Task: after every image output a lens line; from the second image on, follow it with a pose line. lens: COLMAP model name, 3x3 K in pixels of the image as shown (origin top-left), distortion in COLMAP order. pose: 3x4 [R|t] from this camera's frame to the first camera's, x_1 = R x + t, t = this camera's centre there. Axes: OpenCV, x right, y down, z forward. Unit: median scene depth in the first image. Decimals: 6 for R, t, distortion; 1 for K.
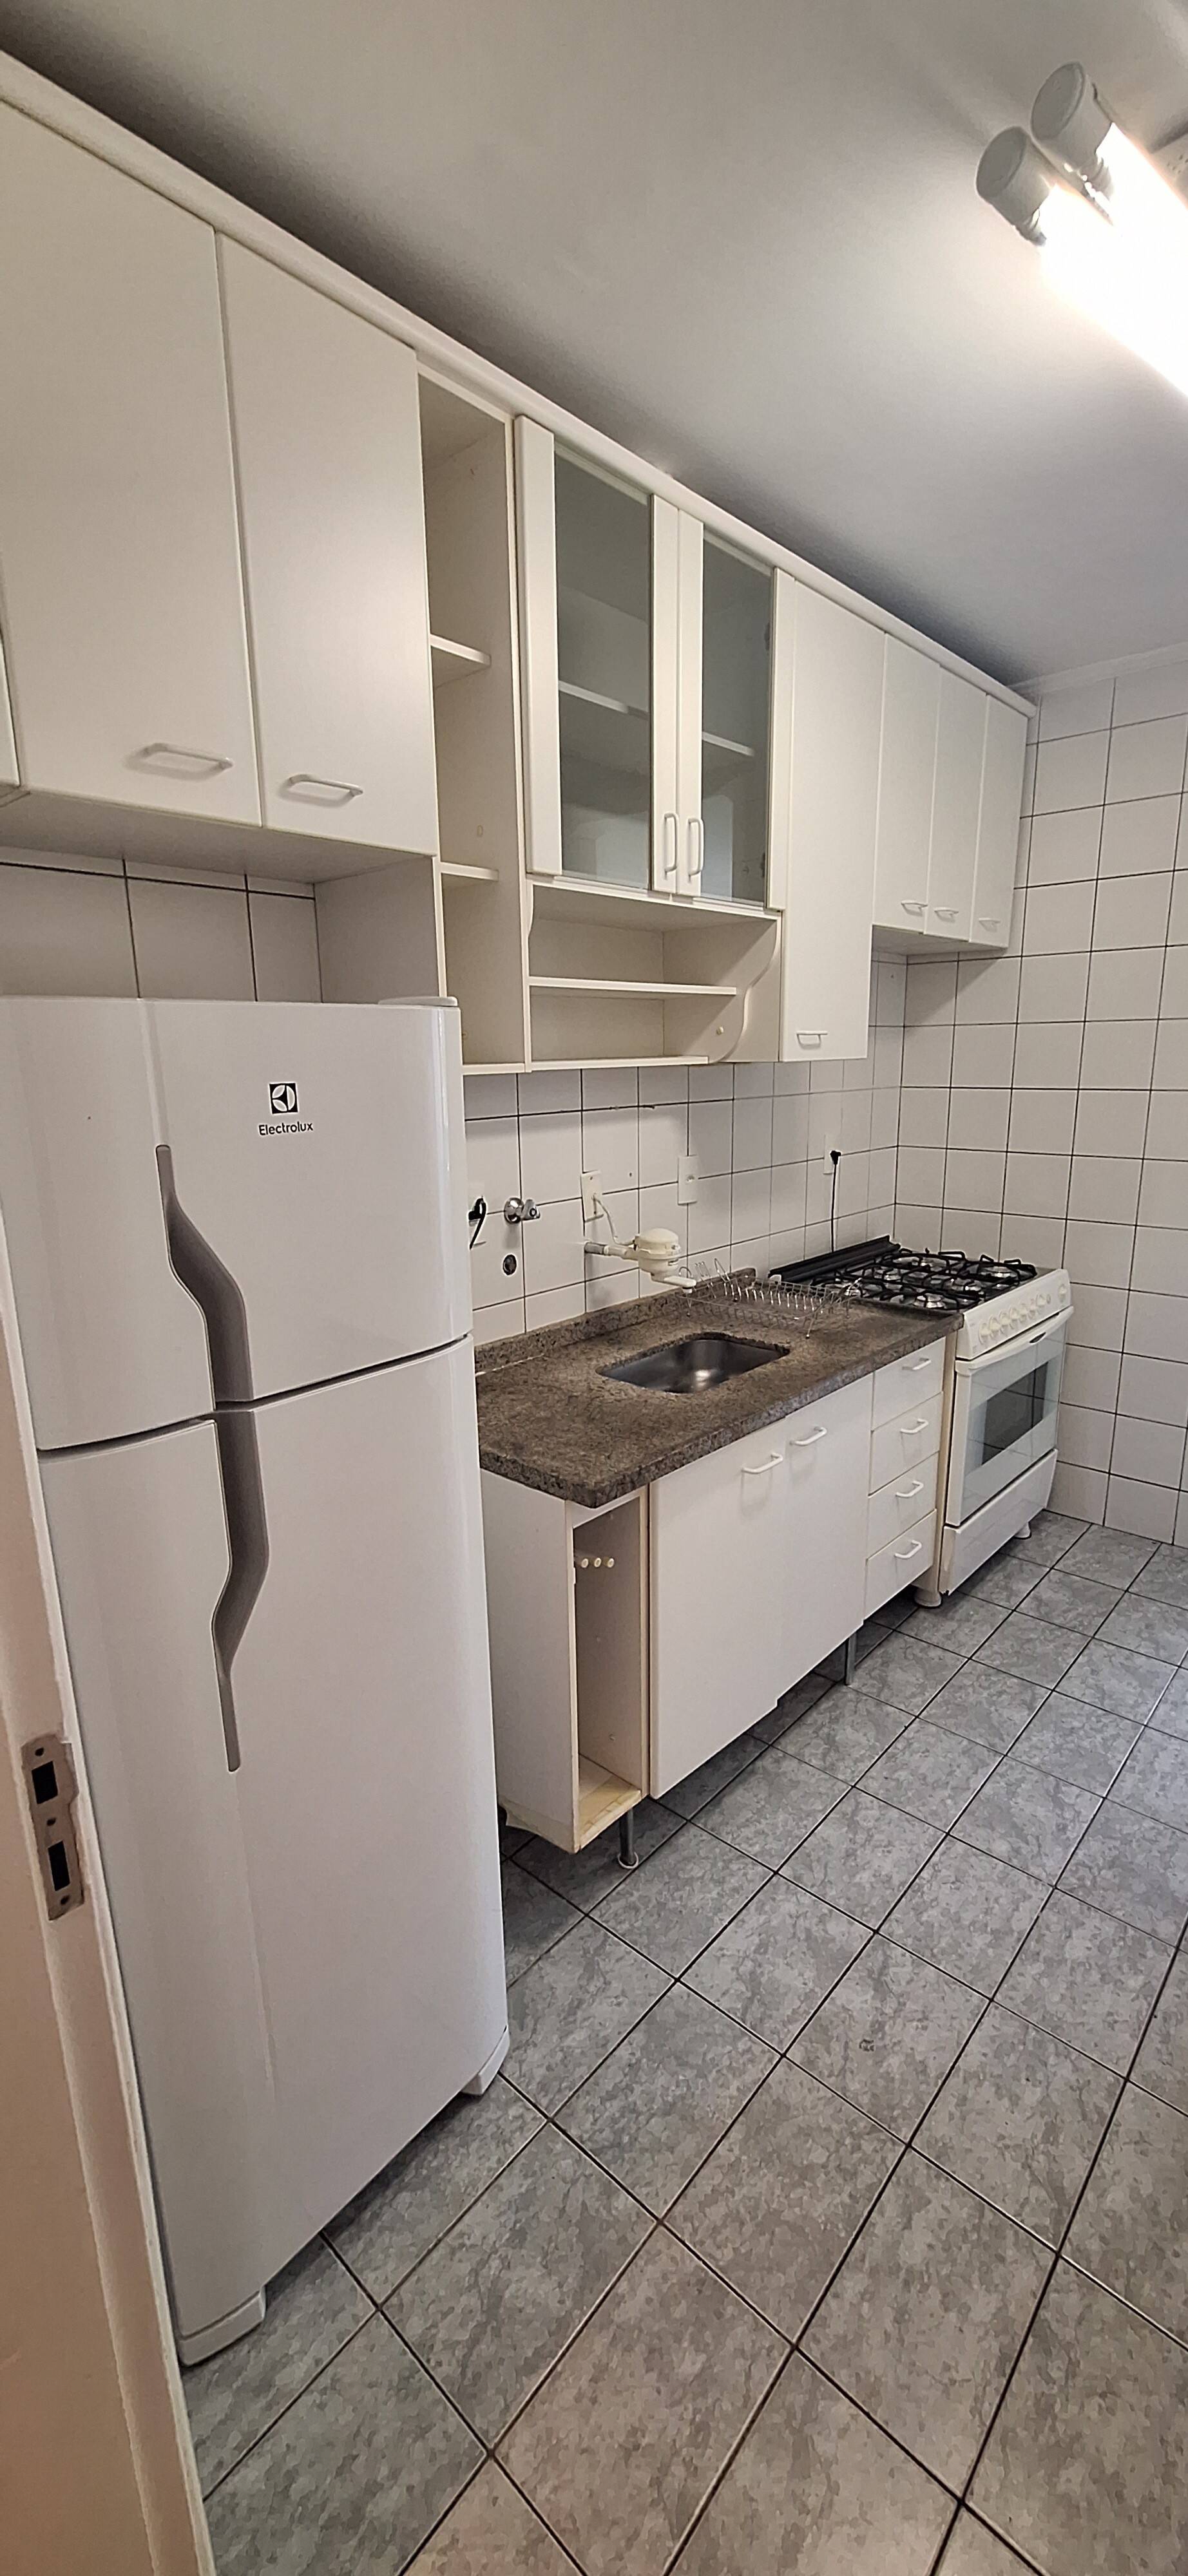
lens RADIAL K [[1020.0, 0, 594.0], [0, 1020.0, 1288.0], [0, 0, 1]] dist [0.000902, -0.000181]
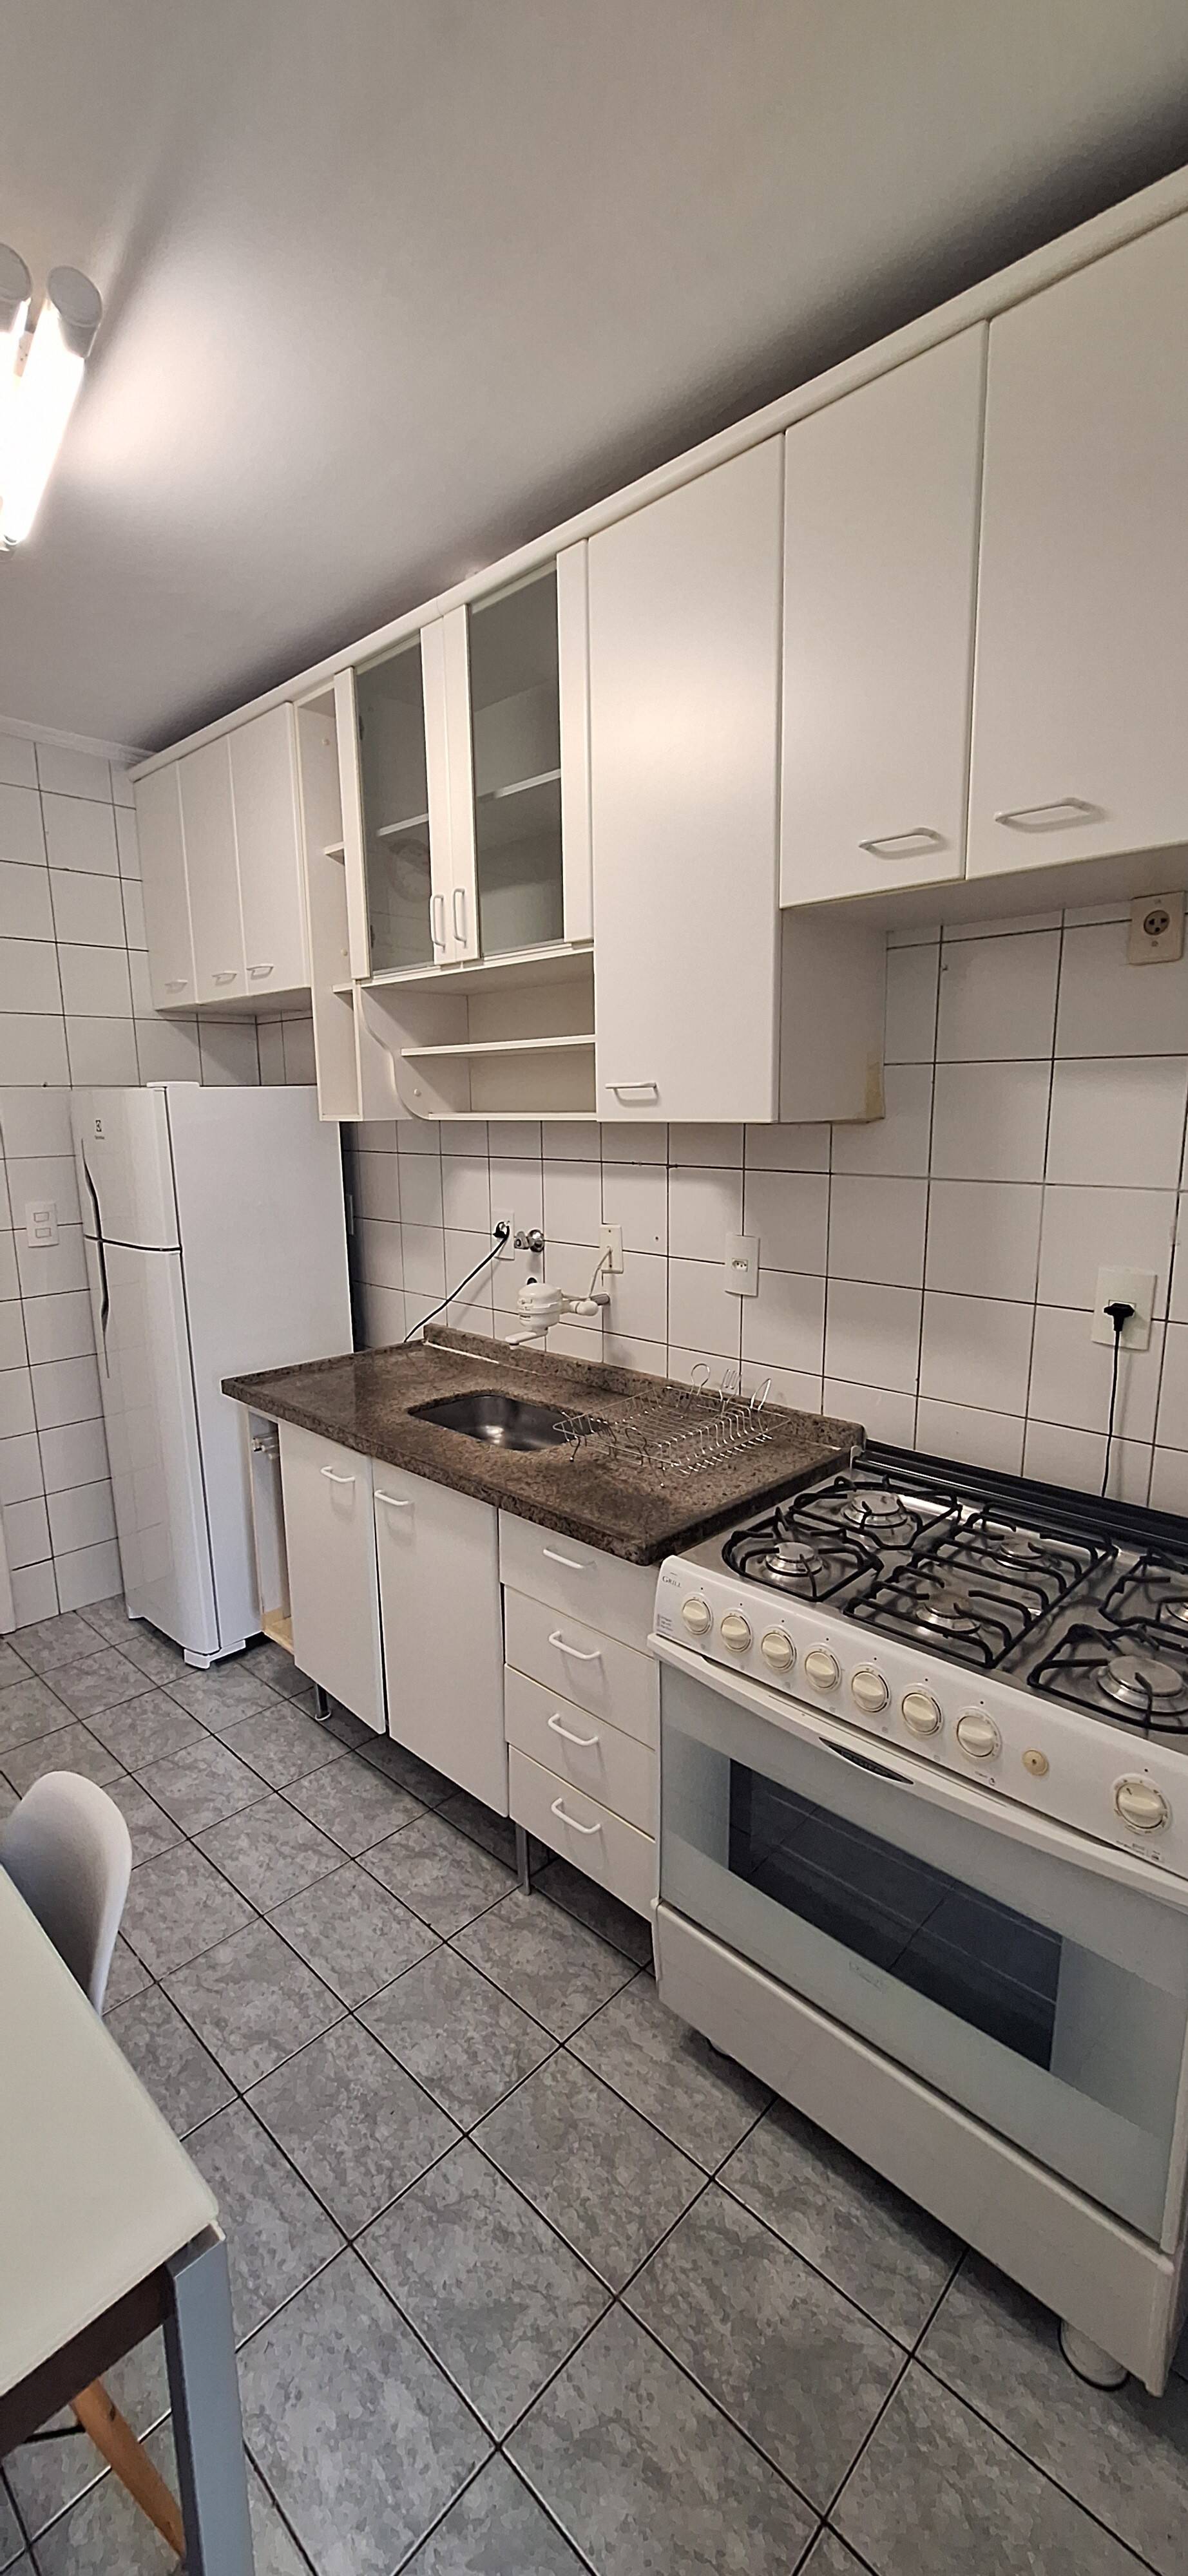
lens RADIAL K [[1017.0, 0, 586.2], [0, 1017.0, 1292.9], [0, 0, 1]] dist [-0.002467, 0.000147]
pose [[-0.035449, 0.204166, -0.978294, 1.053371], [-0.212124, 0.955067, 0.207004, -0.269272], [0.976600, 0.214858, 0.009453, 1.058712]]
